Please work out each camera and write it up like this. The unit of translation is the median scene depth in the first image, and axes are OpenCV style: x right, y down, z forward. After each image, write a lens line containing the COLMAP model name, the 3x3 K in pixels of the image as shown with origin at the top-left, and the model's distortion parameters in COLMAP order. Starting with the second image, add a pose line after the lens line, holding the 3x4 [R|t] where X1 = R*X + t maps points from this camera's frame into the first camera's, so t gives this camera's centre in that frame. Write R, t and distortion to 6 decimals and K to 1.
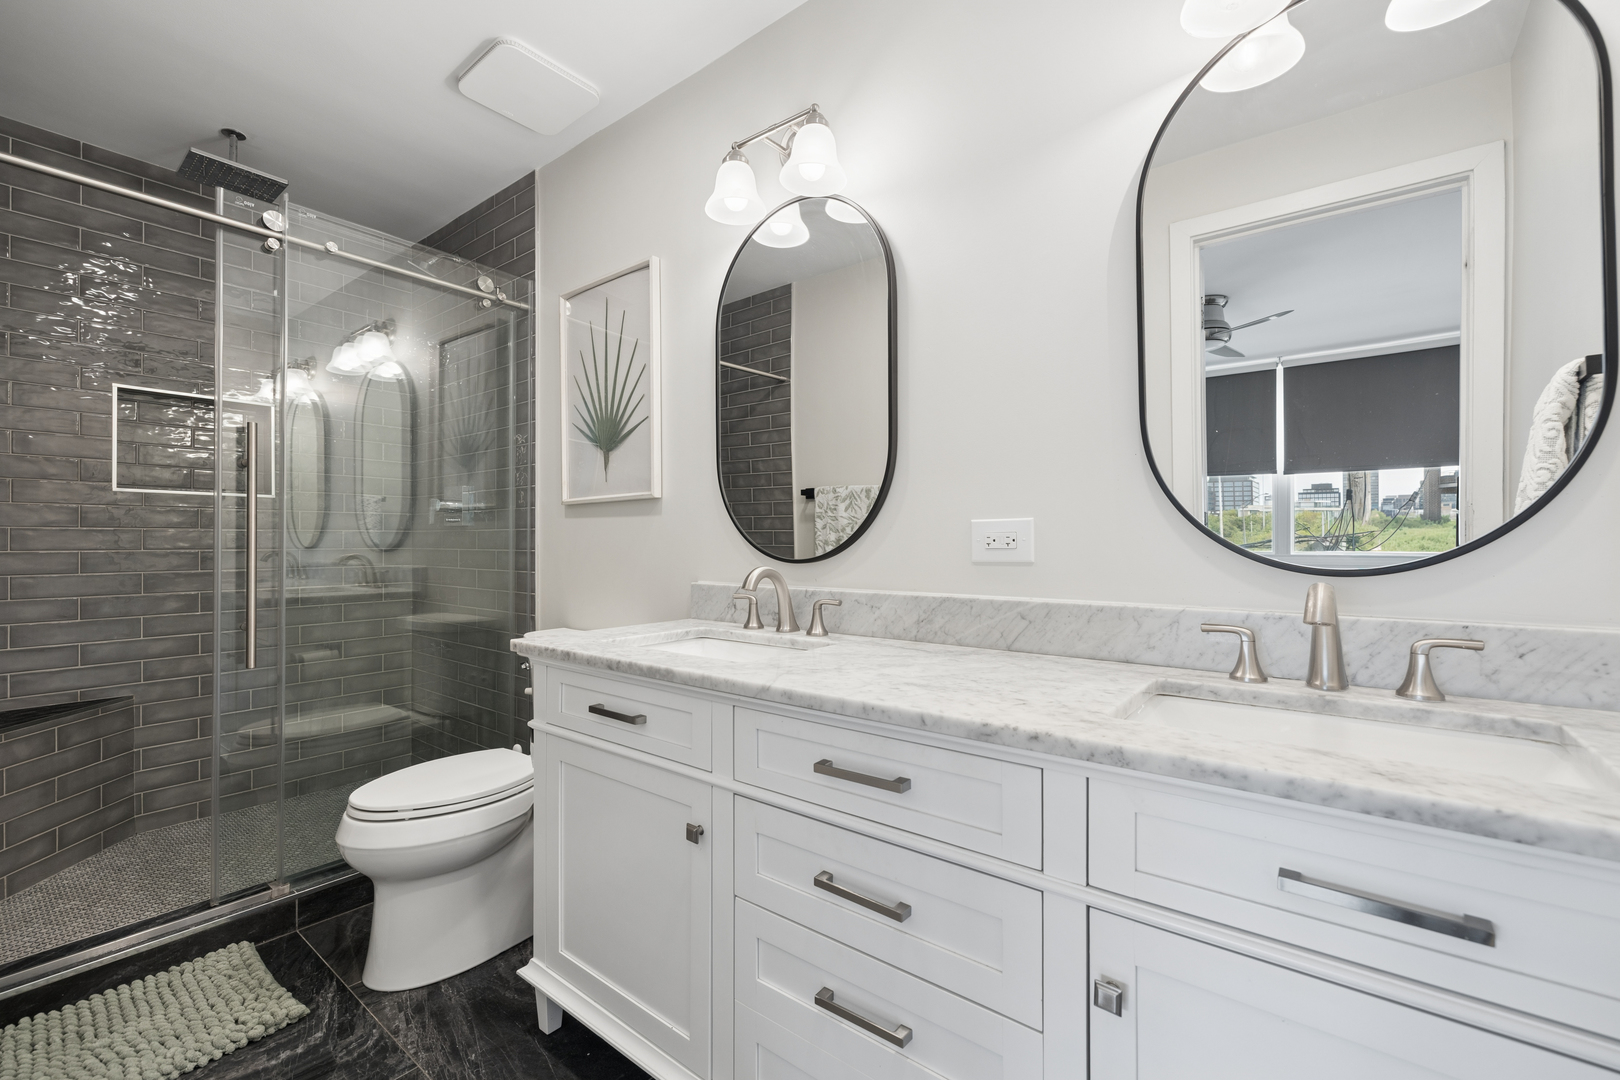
lens RADIAL K [[684.0, 0, 805.5], [0, 684.0, 536.9], [0, 0, 1]] dist [0.001549, -0.000181]
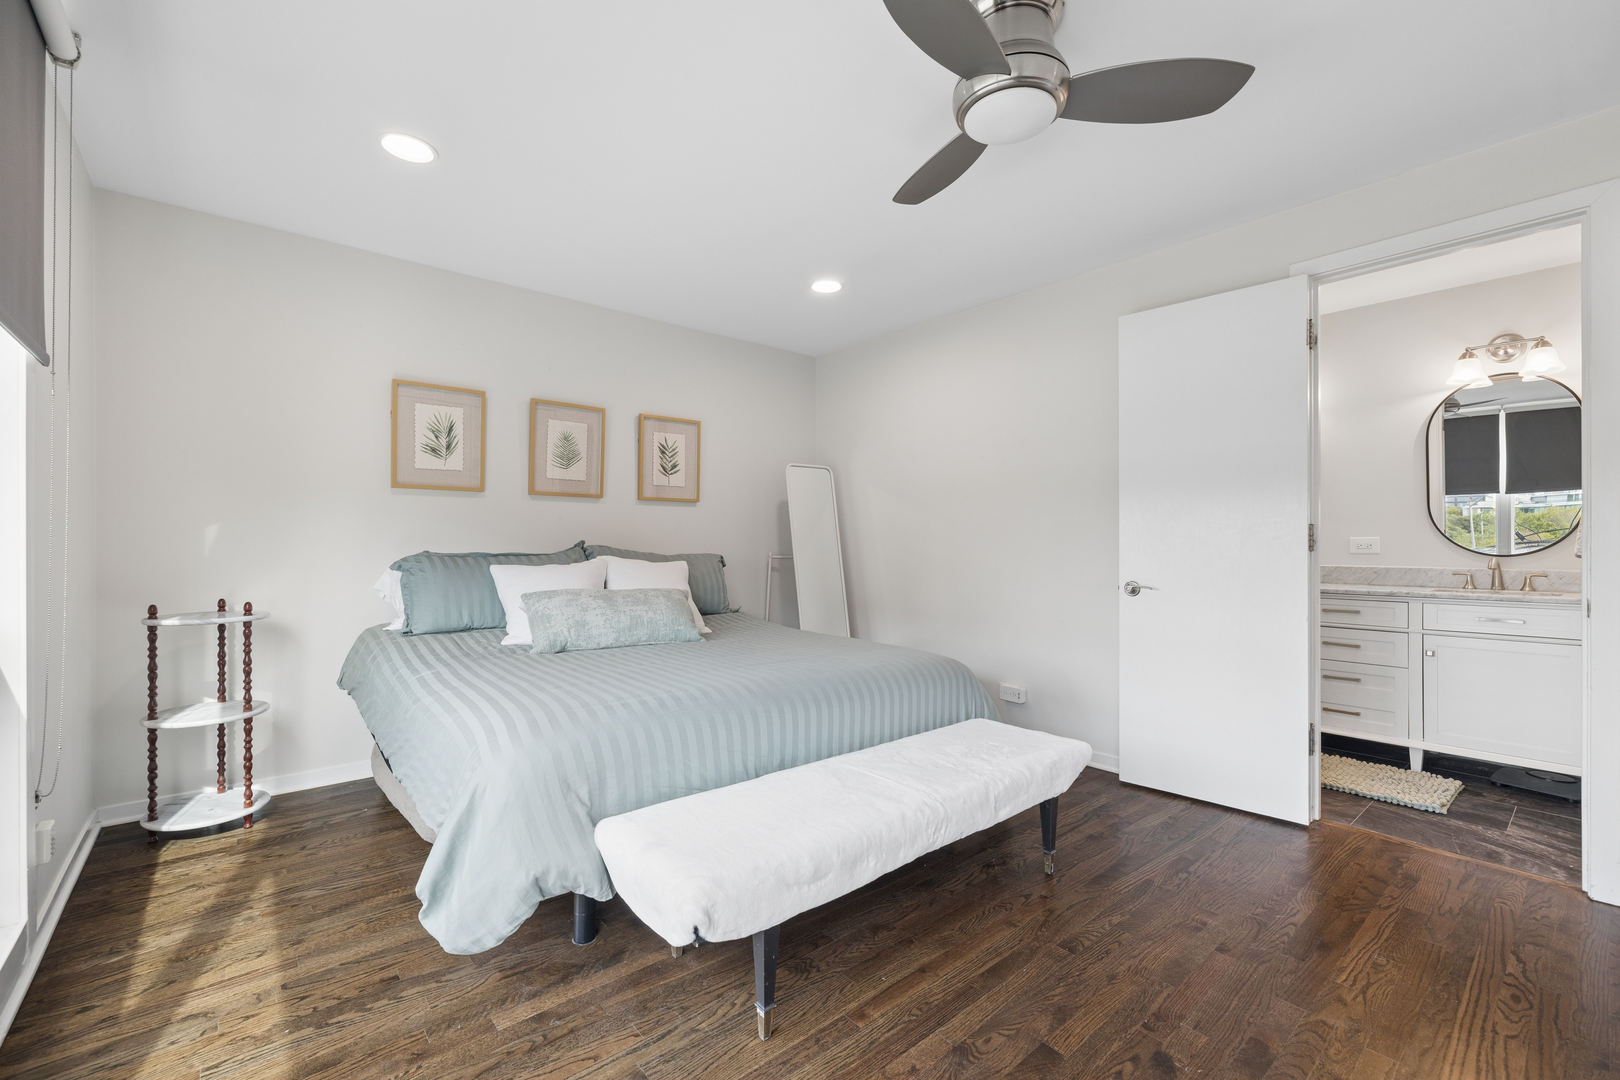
lens RADIAL K [[684.0, 0, 802.2], [0, 684.0, 539.7], [0, 0, 1]] dist [0.001549, -0.000181]
pose [[0.979206, -0.000591, -0.202868, -1.767902], [0.001026, 0.999997, 0.002036, -0.031894], [0.202866, -0.002202, 0.979204, -2.780780]]
